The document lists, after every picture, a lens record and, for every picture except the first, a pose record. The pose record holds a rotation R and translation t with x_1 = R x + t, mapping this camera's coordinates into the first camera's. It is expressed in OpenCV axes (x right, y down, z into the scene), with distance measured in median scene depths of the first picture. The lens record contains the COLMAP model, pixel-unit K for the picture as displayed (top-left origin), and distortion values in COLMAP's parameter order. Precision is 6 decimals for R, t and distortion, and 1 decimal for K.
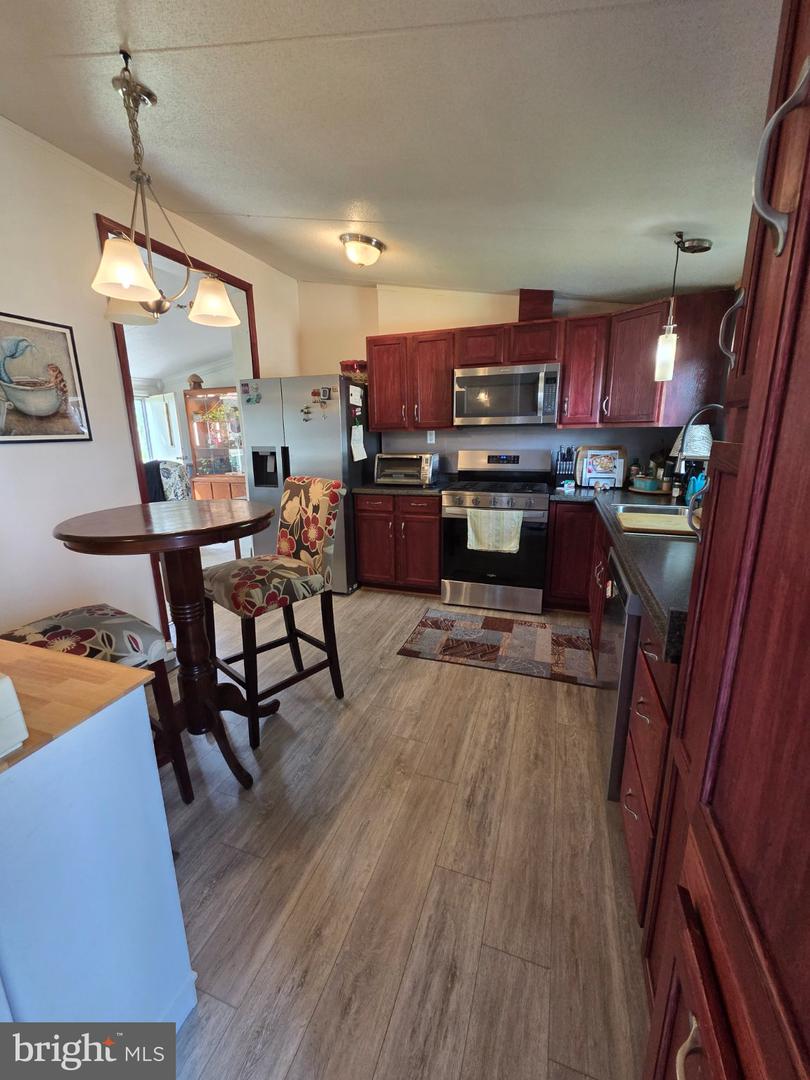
lens RADIAL K [[437.9, 0, 400.9], [0, 437.9, 534.1], [0, 0, 1]] dist [0.001155, -0.000541]
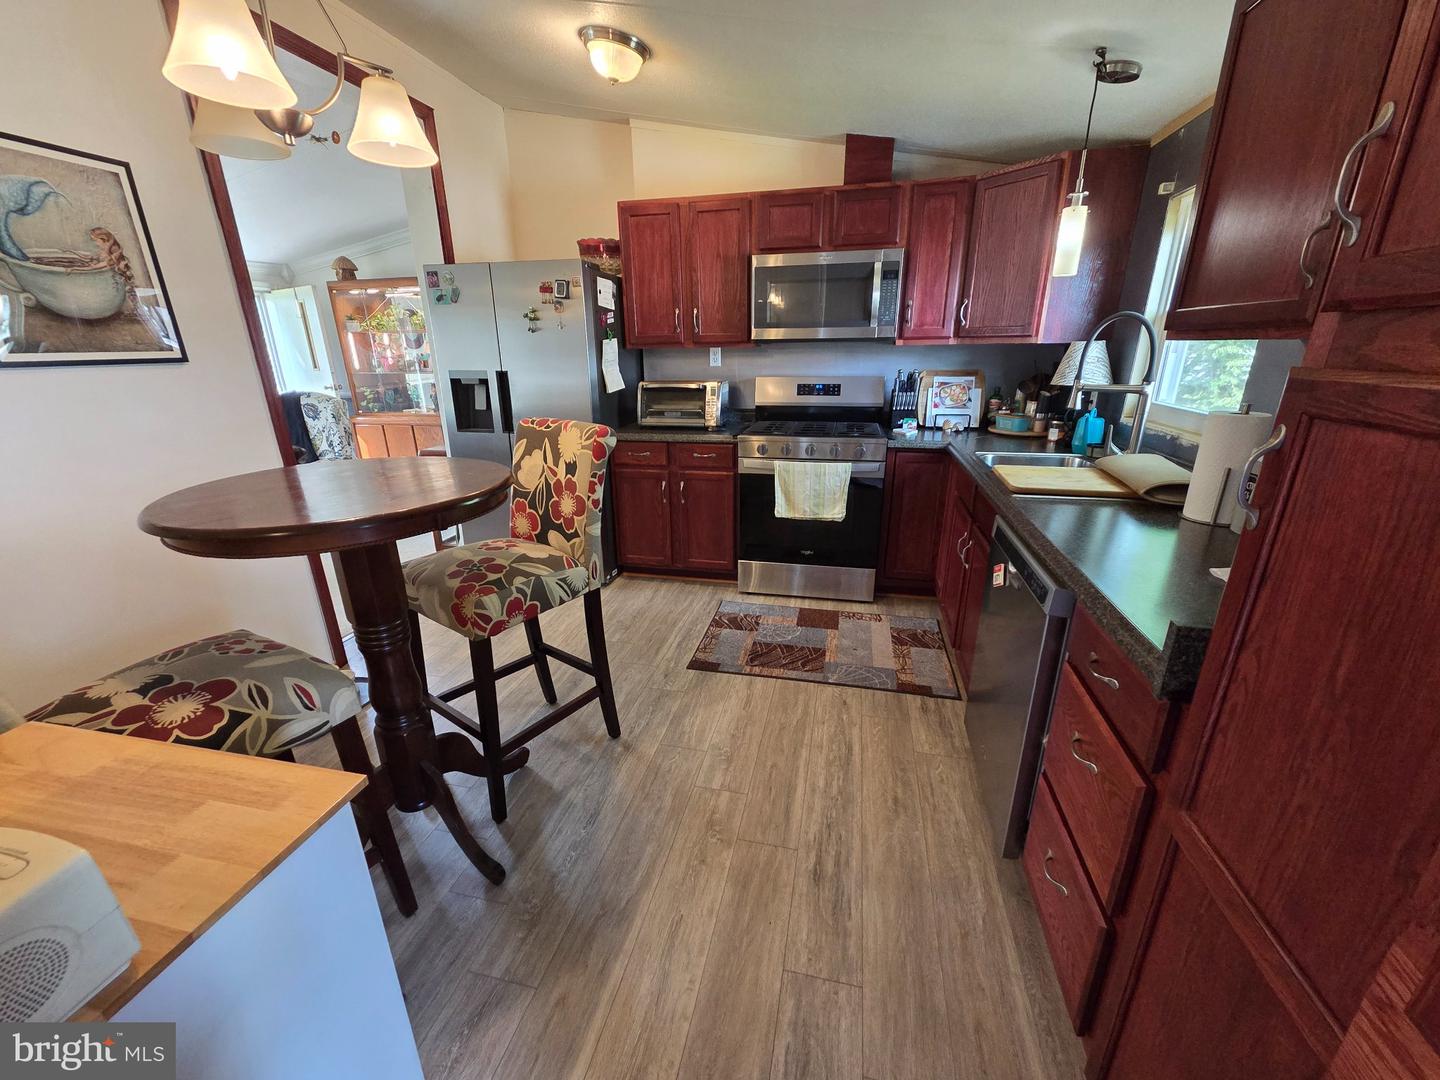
lens RADIAL K [[583.9, 0, 719.2], [0, 583.9, 549.7], [0, 0, 1]] dist [0.001155, -0.000541]
pose [[0.993217, -0.033846, 0.111237, -0.068088], [0.022396, 0.994469, 0.102612, -0.019180], [-0.114095, -0.099425, 0.988482, 0.082987]]
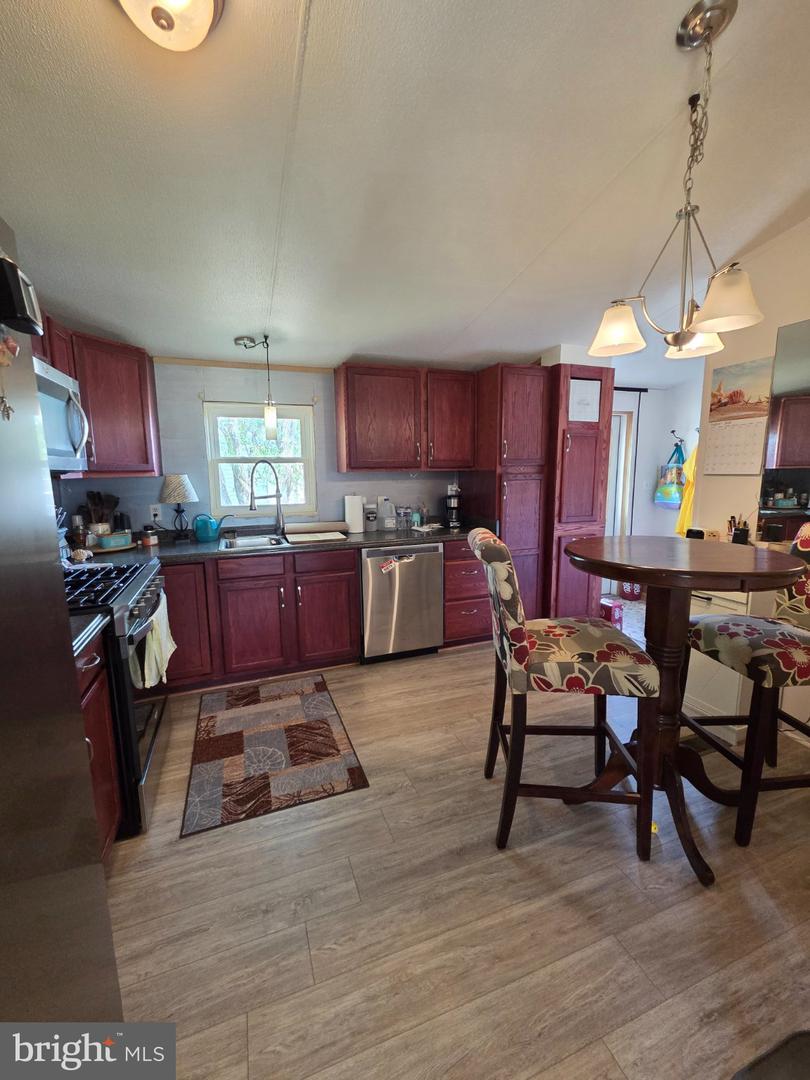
lens RADIAL K [[435.6, 0, 397.0], [0, 435.6, 533.9], [0, 0, 1]] dist [0.002376, -0.003334]
pose [[-0.633847, -0.085573, 0.768710, -0.651963], [0.200230, 0.941827, 0.269946, -0.346169], [-0.747092, 0.325023, -0.579840, 1.497569]]
